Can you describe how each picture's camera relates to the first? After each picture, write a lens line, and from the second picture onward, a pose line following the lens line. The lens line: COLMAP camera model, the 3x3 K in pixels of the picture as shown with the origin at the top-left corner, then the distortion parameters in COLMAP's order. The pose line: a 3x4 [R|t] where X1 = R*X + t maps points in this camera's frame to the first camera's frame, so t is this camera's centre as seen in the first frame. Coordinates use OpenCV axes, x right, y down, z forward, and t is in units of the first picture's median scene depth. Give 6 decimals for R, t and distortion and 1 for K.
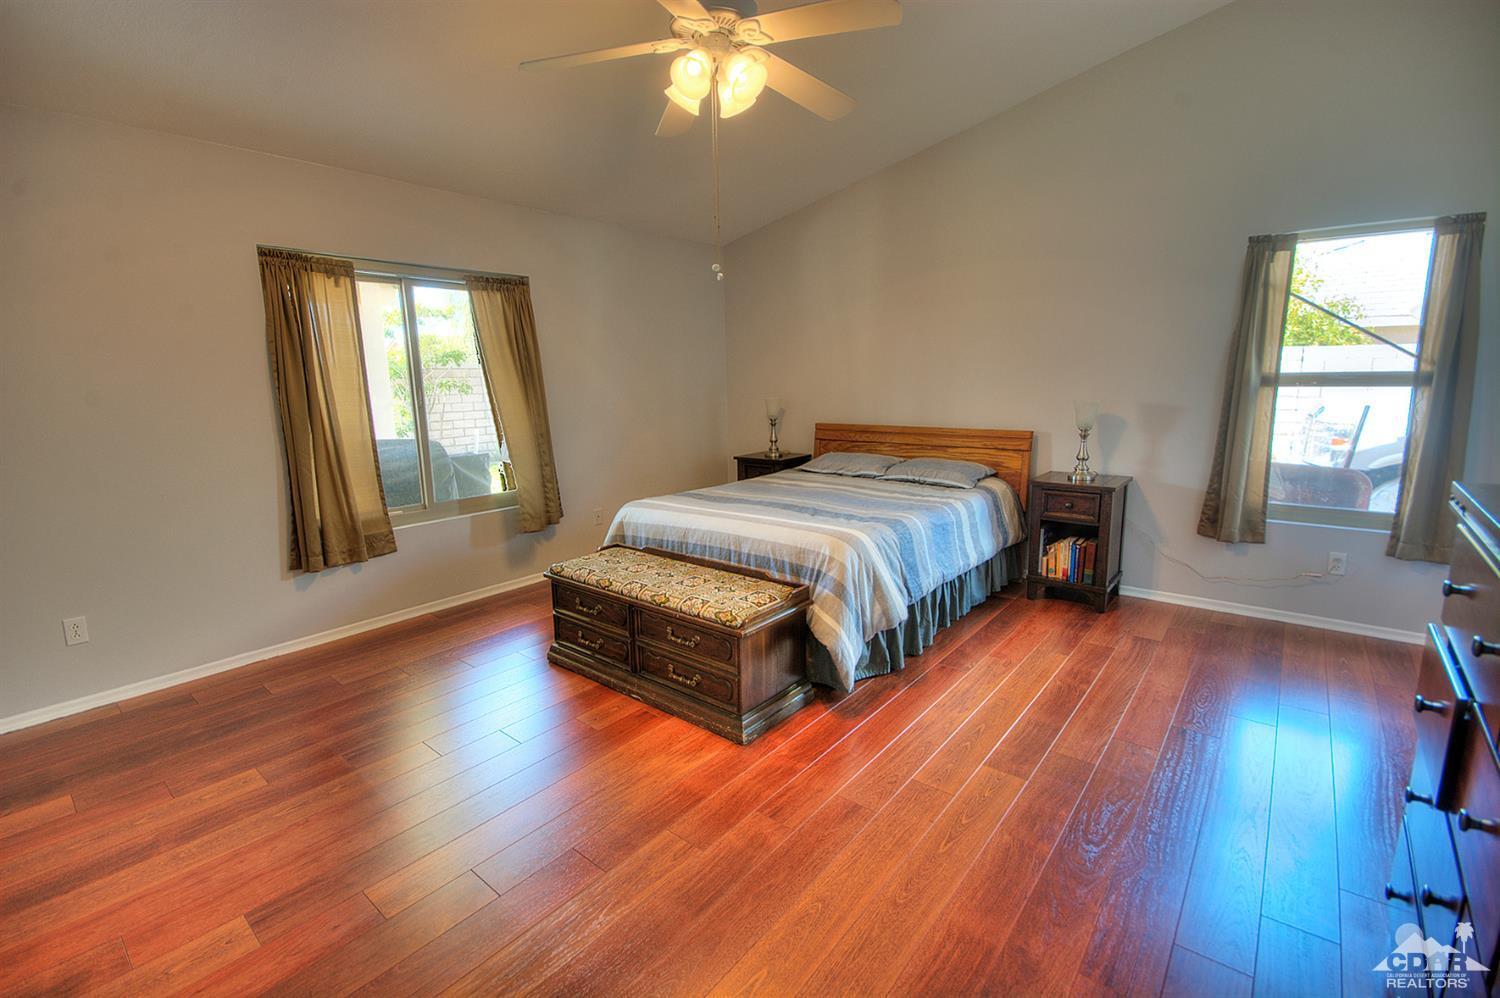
lens RADIAL K [[673.4, 0, 750.0], [0, 673.4, 499.0], [0, 0, 1]] dist [-0.002028, -0.000672]
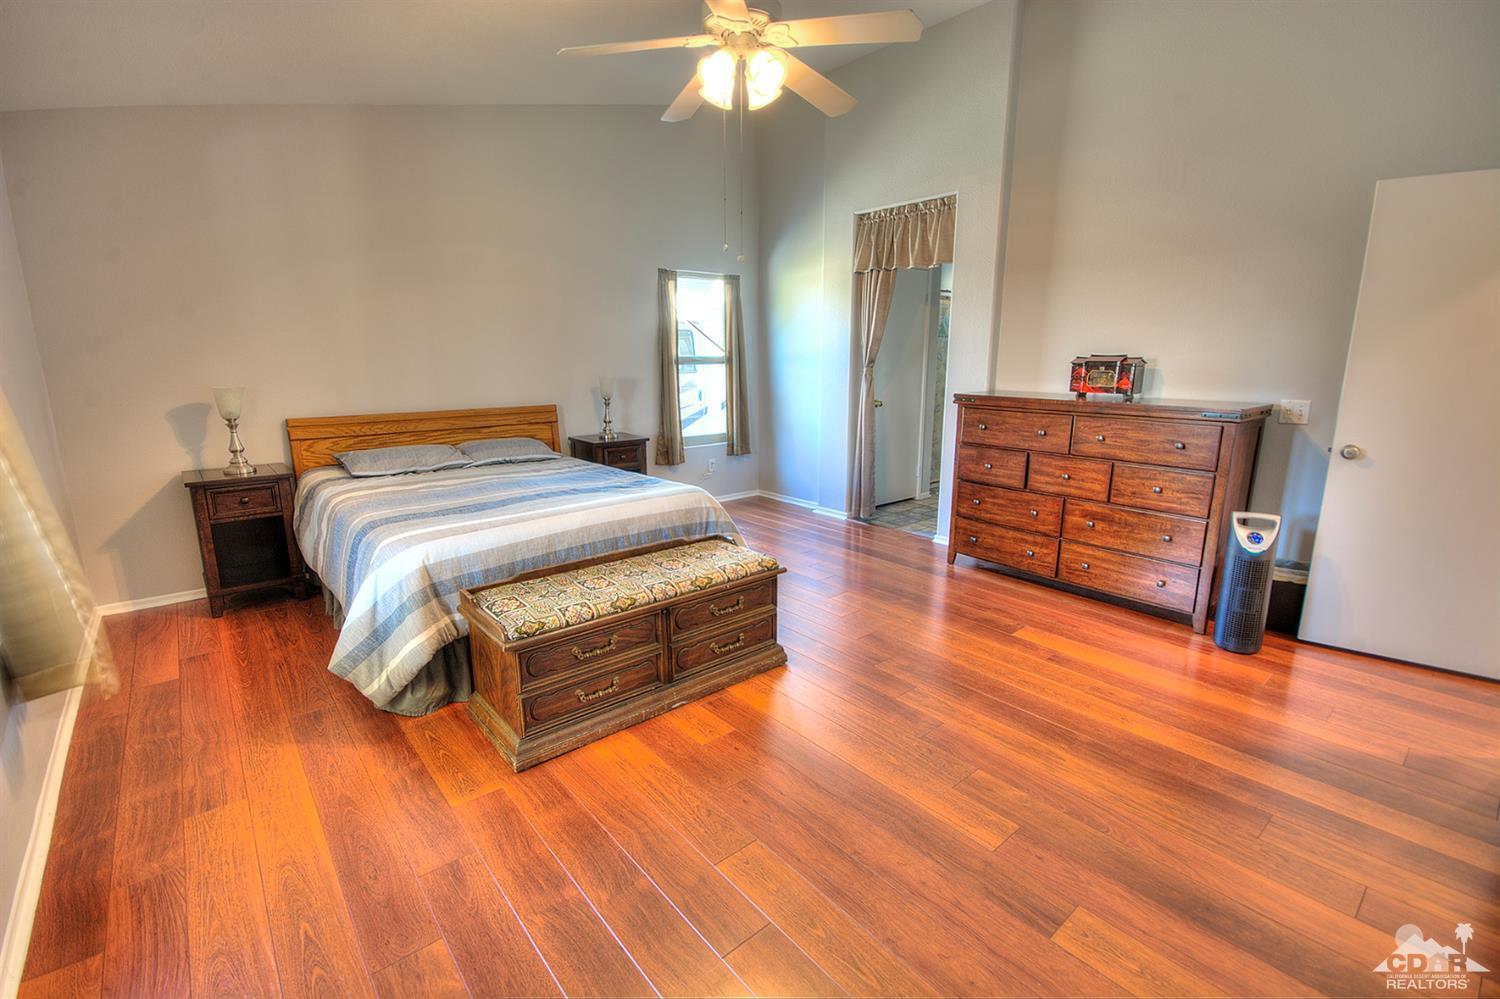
lens RADIAL K [[662.5, 0, 737.6], [0, 662.5, 499.6], [0, 0, 1]] dist [0.002249, -0.000013]
pose [[0.181336, -0.195970, 0.963698, -0.882180], [0.176503, 0.970517, 0.164144, -0.098598], [-0.967452, 0.140331, 0.210579, 0.635614]]
